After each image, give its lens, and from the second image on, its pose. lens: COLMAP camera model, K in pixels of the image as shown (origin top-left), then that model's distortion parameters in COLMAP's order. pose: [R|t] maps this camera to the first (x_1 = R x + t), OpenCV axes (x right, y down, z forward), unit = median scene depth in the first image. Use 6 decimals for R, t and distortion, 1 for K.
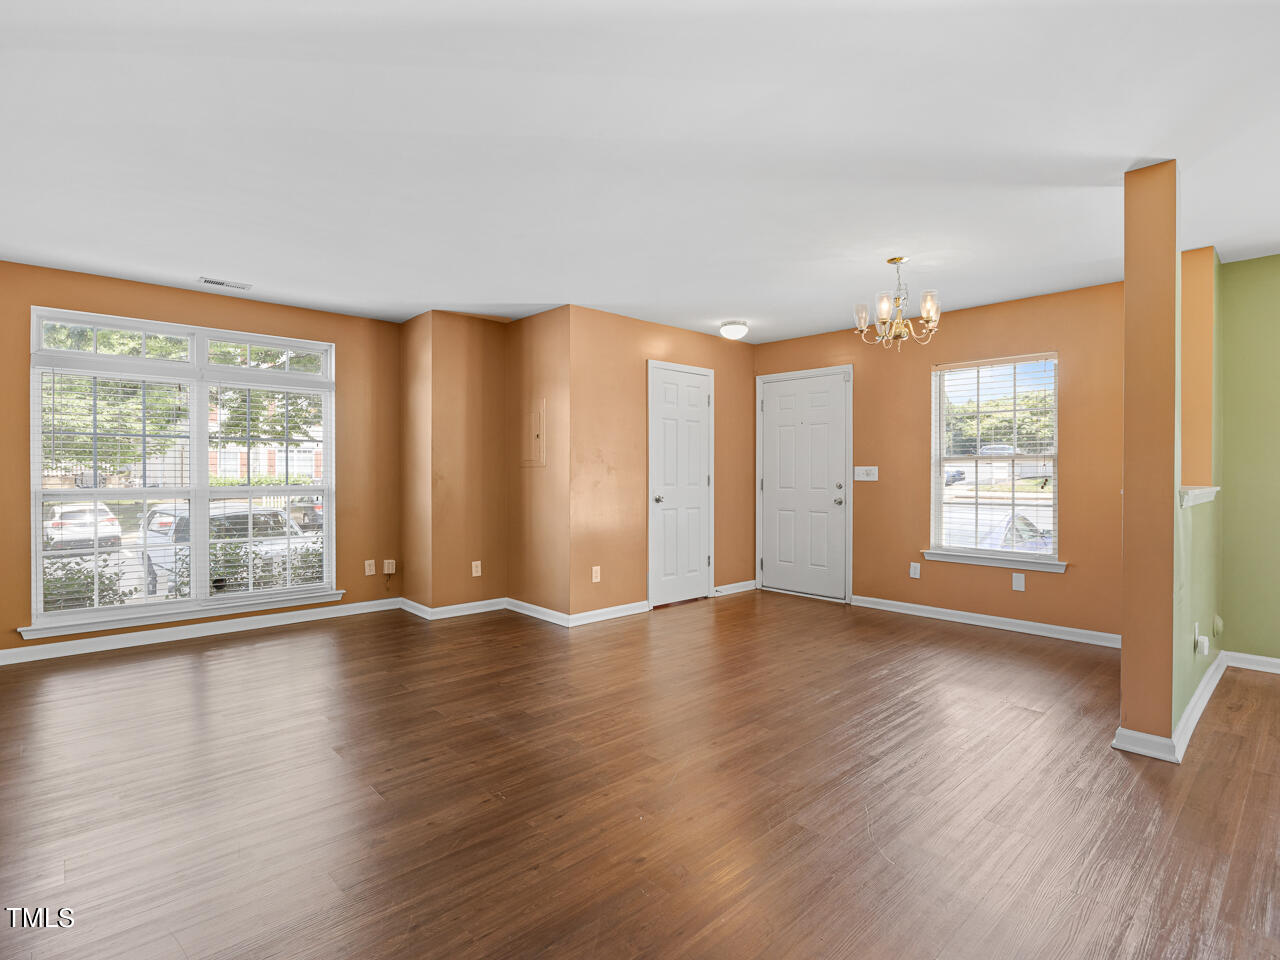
lens RADIAL K [[646.2, 0, 639.4], [0, 646.2, 473.7], [0, 0, 1]] dist [-0.001498, 0.000016]
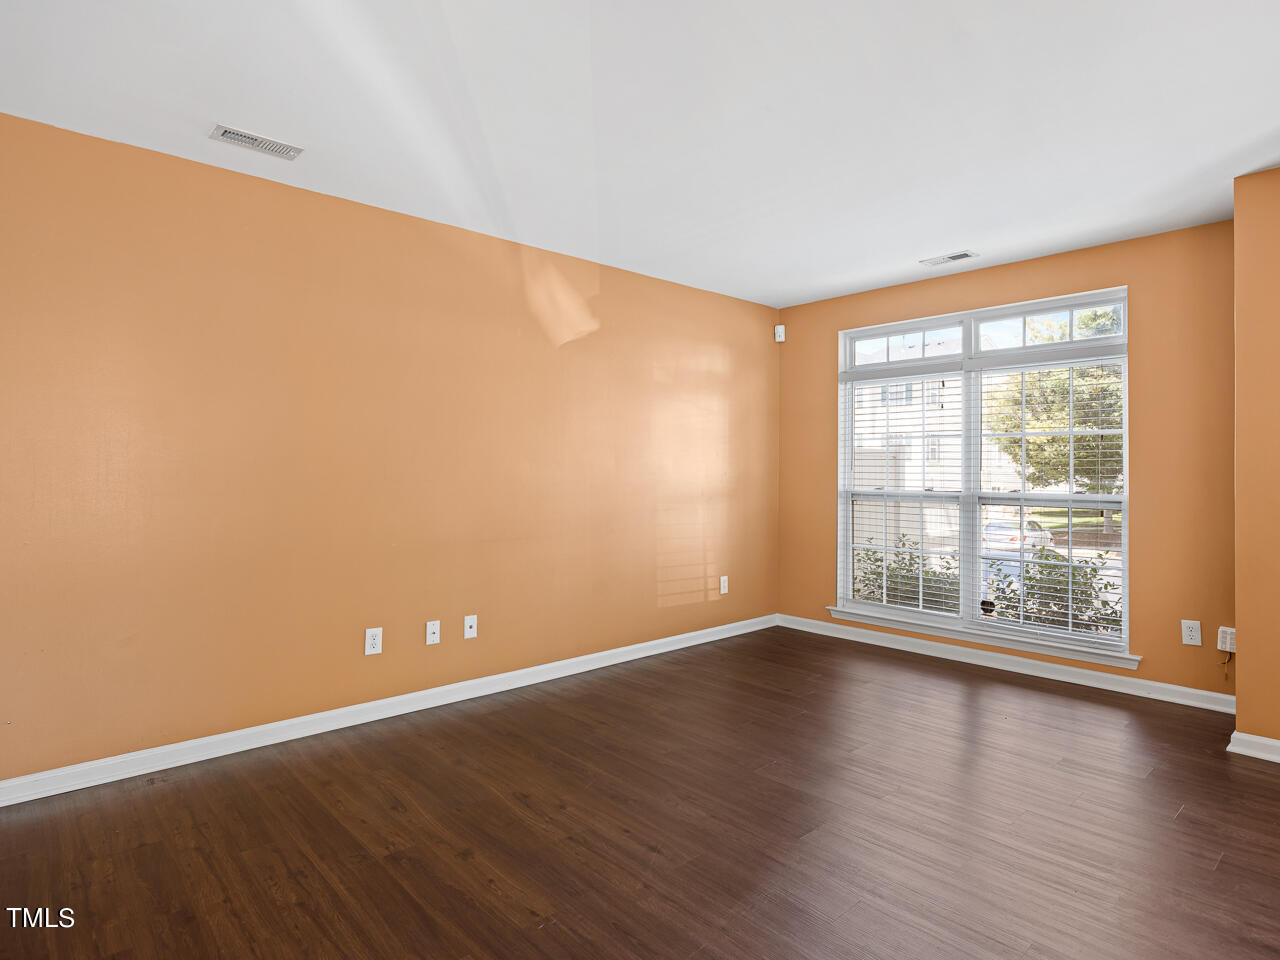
lens RADIAL K [[712.6, 0, 640.4], [0, 712.6, 477.1], [0, 0, 1]] dist [-0.007230, -0.001002]
pose [[-0.007679, 0.004728, -0.999959, 0.410928], [-0.003639, 0.999982, 0.004756, -0.002994], [0.999964, 0.003675, -0.007662, 0.791985]]
